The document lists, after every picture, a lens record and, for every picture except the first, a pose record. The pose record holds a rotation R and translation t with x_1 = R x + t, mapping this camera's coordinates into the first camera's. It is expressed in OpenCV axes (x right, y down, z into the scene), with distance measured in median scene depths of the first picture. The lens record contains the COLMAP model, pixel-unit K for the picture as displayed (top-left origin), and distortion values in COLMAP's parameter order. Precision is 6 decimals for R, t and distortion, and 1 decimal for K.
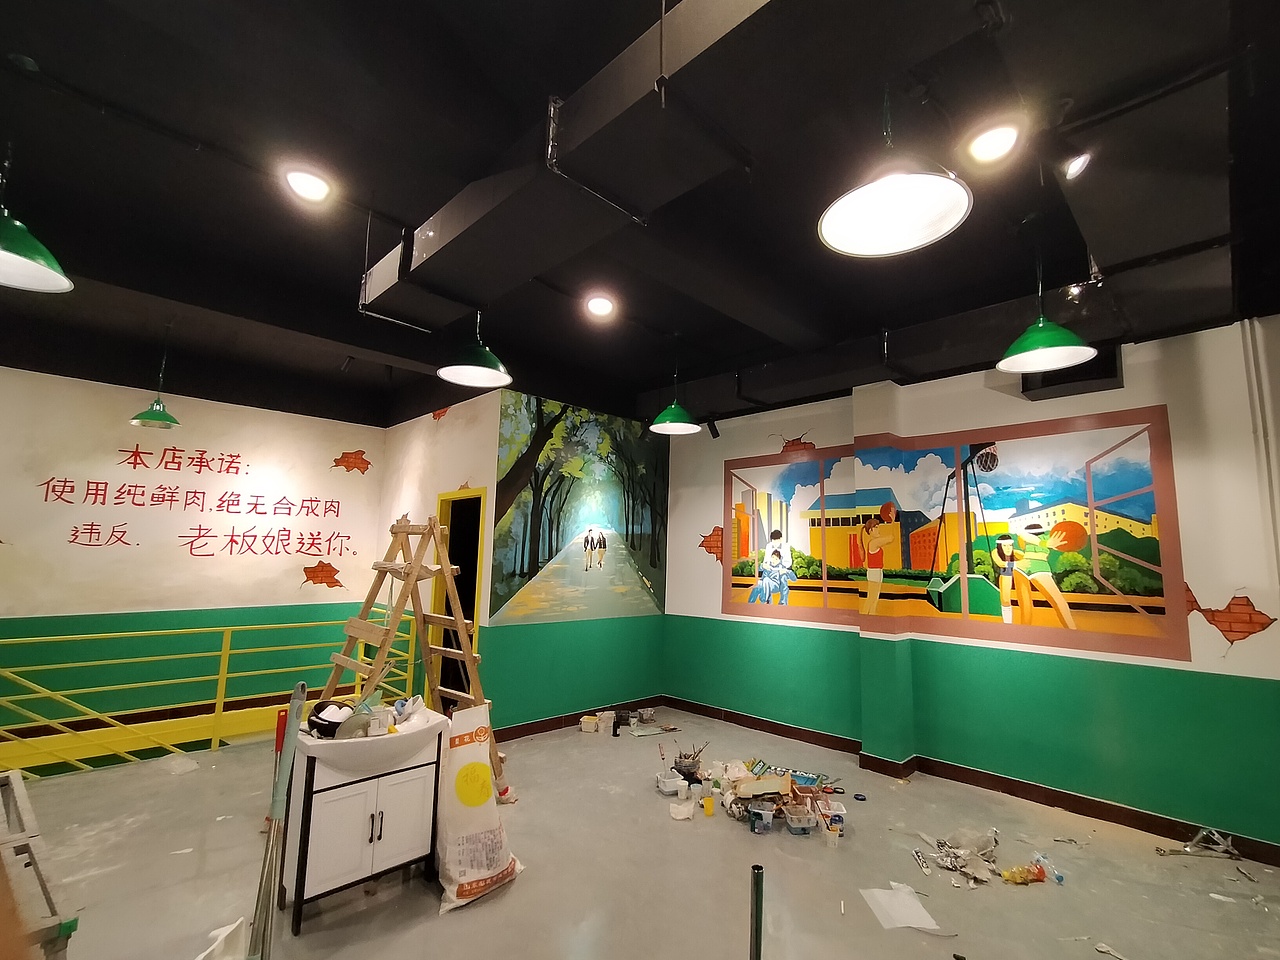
lens RADIAL K [[587.7, 0, 647.2], [0, 587.7, 475.1], [0, 0, 1]] dist [0.001915, 0.000835]
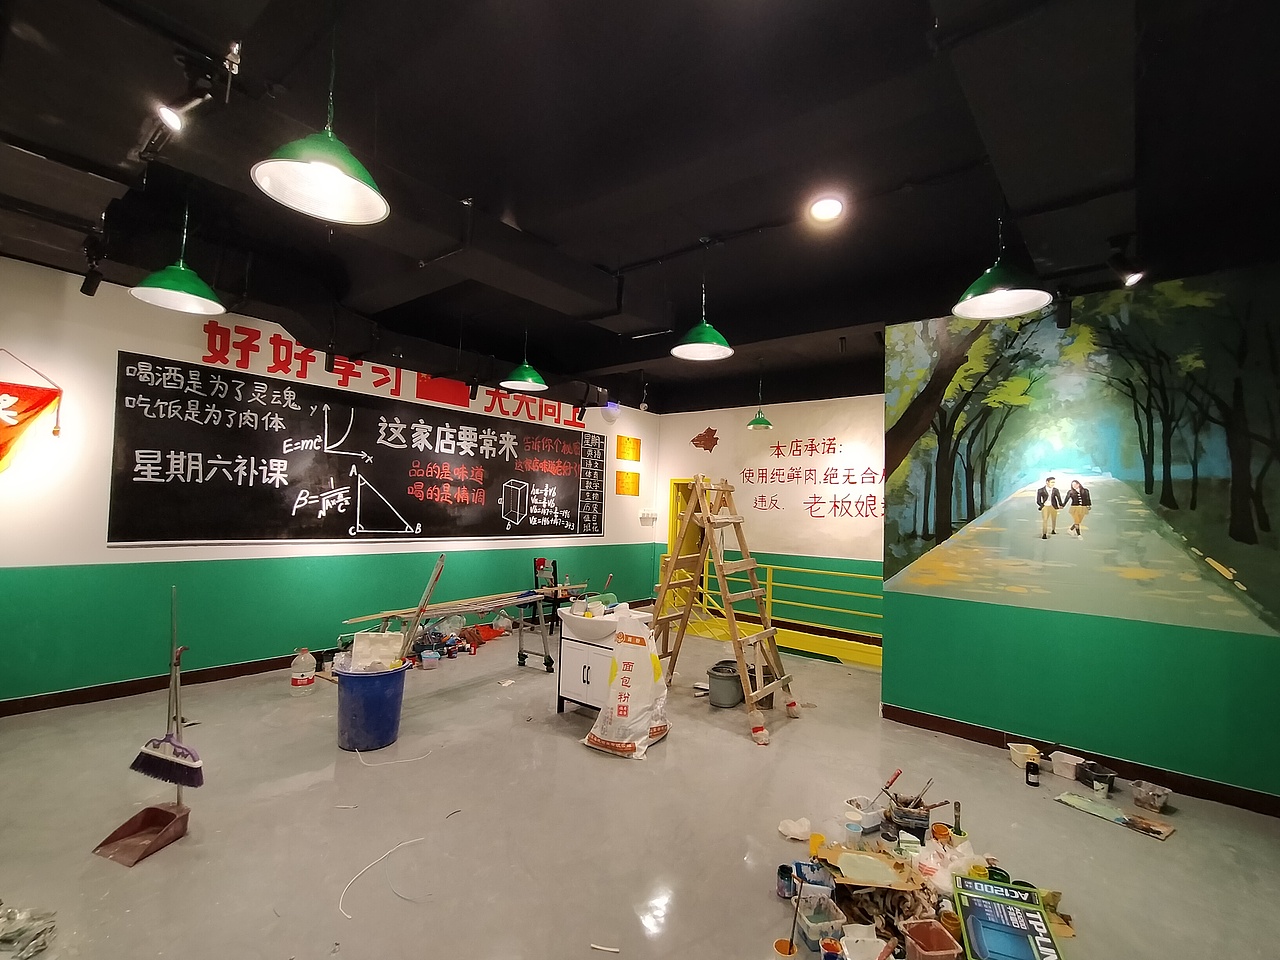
lens RADIAL K [[580.3, 0, 641.2], [0, 580.3, 469.5], [0, 0, 1]] dist [0.001017, 0.000165]
pose [[0.106956, -0.082520, -0.990833, 0.531740], [0.102840, 0.992123, -0.071526, 0.086223], [0.988931, -0.094247, 0.114600, 0.481523]]
